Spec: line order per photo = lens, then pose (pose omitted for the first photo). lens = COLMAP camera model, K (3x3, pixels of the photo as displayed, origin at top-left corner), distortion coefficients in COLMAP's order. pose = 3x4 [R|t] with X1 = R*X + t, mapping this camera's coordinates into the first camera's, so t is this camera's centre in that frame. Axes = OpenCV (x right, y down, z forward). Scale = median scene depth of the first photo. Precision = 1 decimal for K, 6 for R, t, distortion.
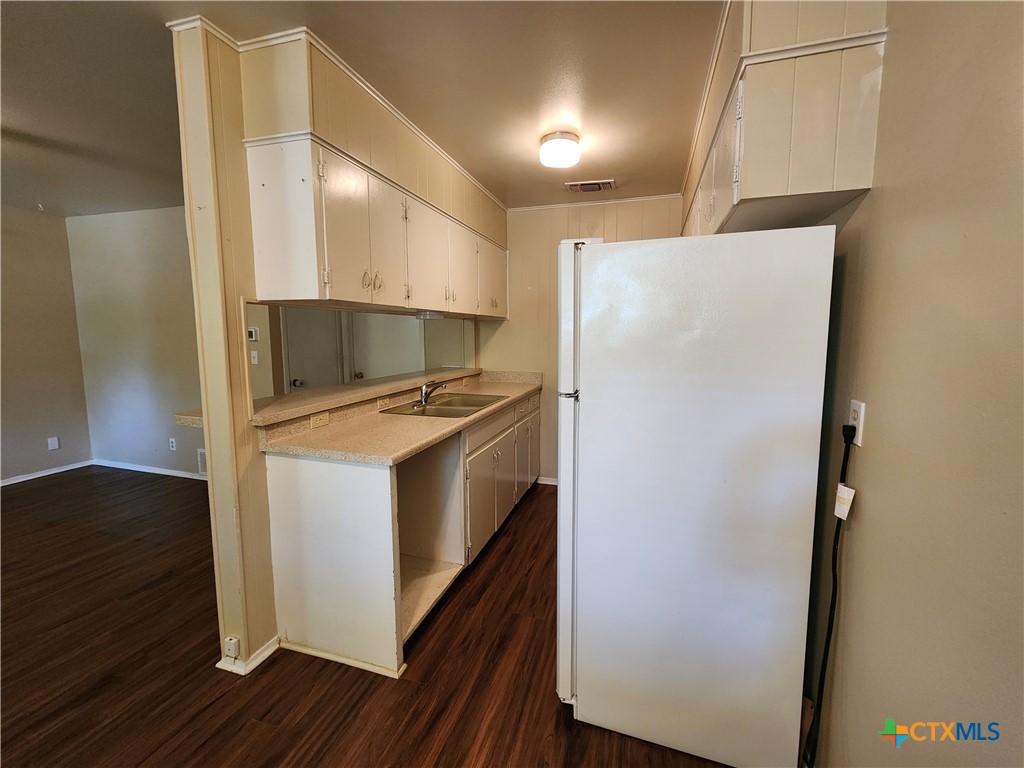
lens RADIAL K [[416.8, 0, 521.4], [0, 416.8, 378.8], [0, 0, 1]] dist [0.000051, -0.000630]
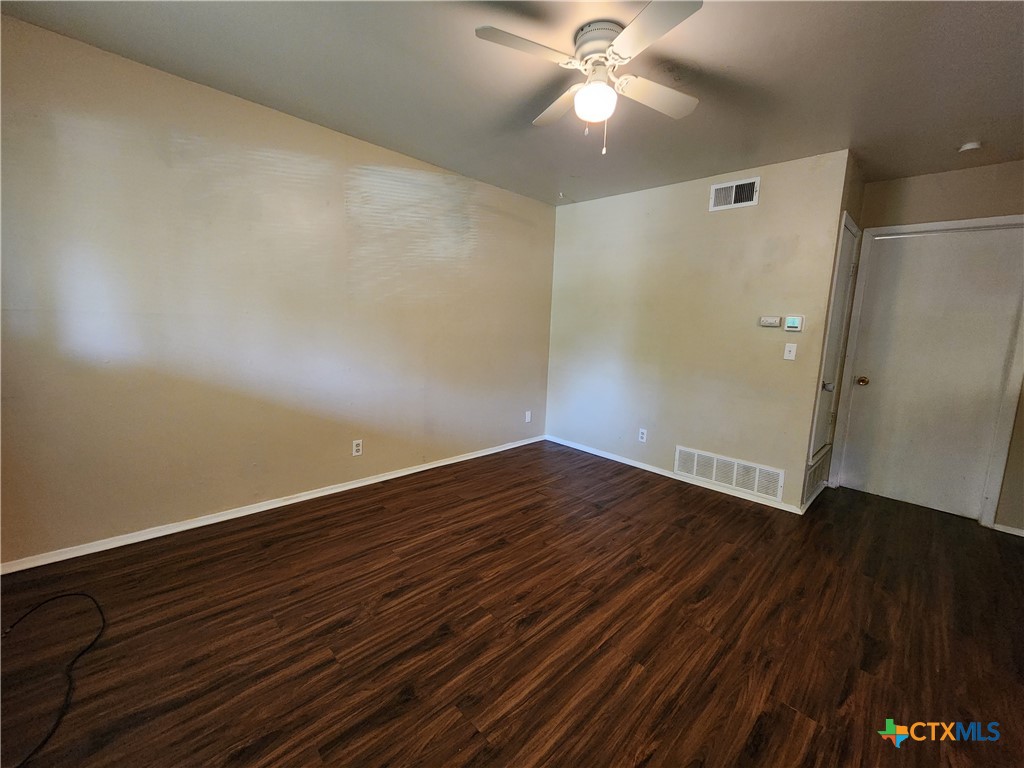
lens RADIAL K [[416.8, 0, 521.4], [0, 416.8, 378.8], [0, 0, 1]] dist [0.000051, -0.000630]
pose [[0.879123, 0.095821, -0.466862, -0.839656], [-0.088843, 0.995358, 0.036997, 0.022346], [0.468240, 0.008952, 0.883556, 0.030419]]
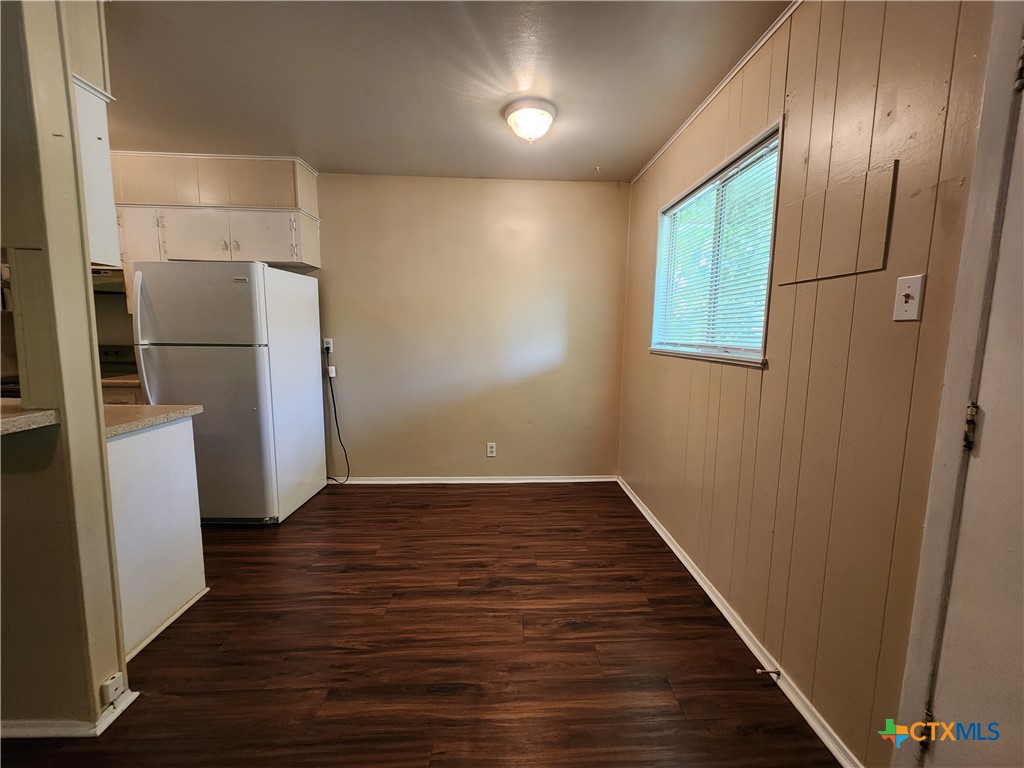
lens RADIAL K [[416.8, 0, 521.4], [0, 416.8, 378.8], [0, 0, 1]] dist [0.000051, -0.000630]
pose [[-0.327880, -0.118078, 0.937311, -0.919529], [0.088255, 0.983991, 0.154831, -0.000579], [-0.940588, 0.133488, -0.312210, 0.240455]]
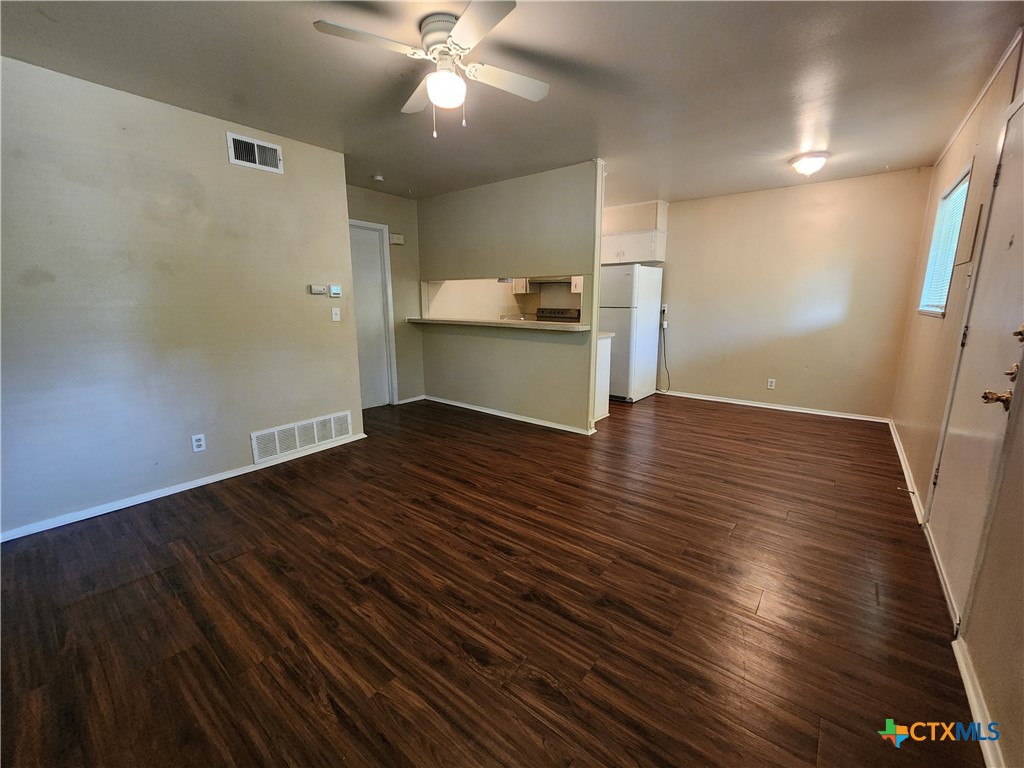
lens RADIAL K [[416.8, 0, 521.4], [0, 416.8, 378.8], [0, 0, 1]] dist [0.000051, -0.000630]
pose [[0.370695, -0.180969, 0.910953, -1.648370], [0.107429, 0.982604, 0.151487, -0.003325], [-0.922521, 0.041707, 0.383687, 0.255164]]
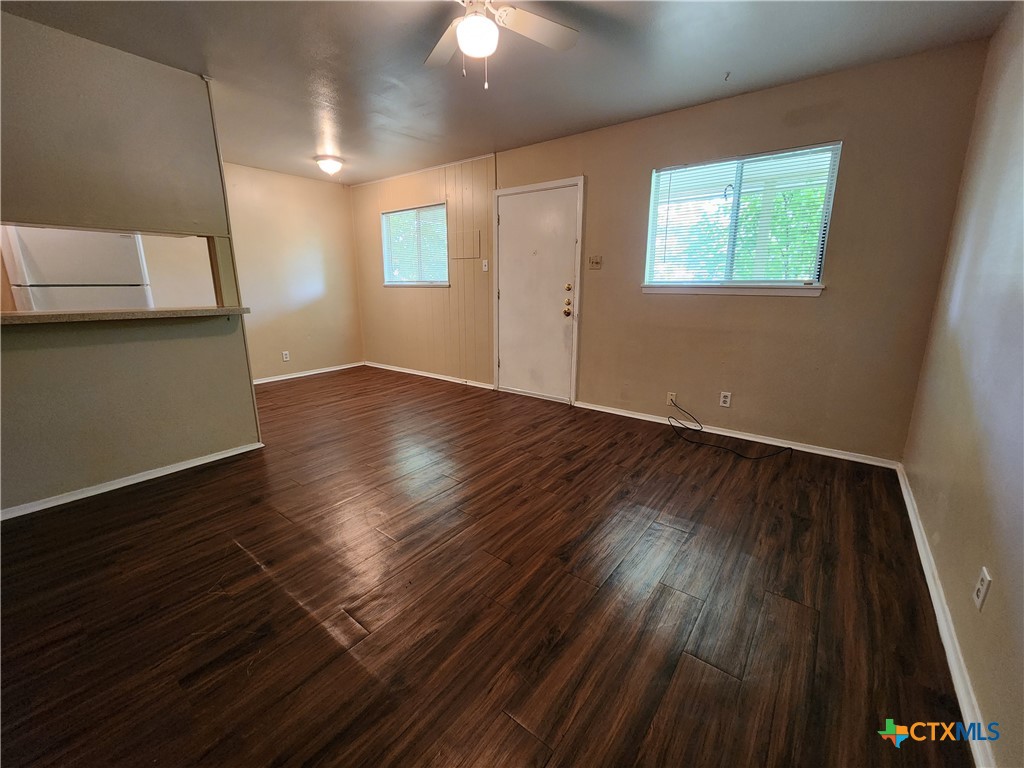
lens RADIAL K [[416.8, 0, 521.4], [0, 416.8, 378.8], [0, 0, 1]] dist [0.000051, -0.000630]
pose [[-0.938453, -0.086612, 0.334372, -1.338656], [0.028929, 0.944941, 0.325960, -0.083602], [-0.344194, 0.315571, -0.884277, 1.205642]]
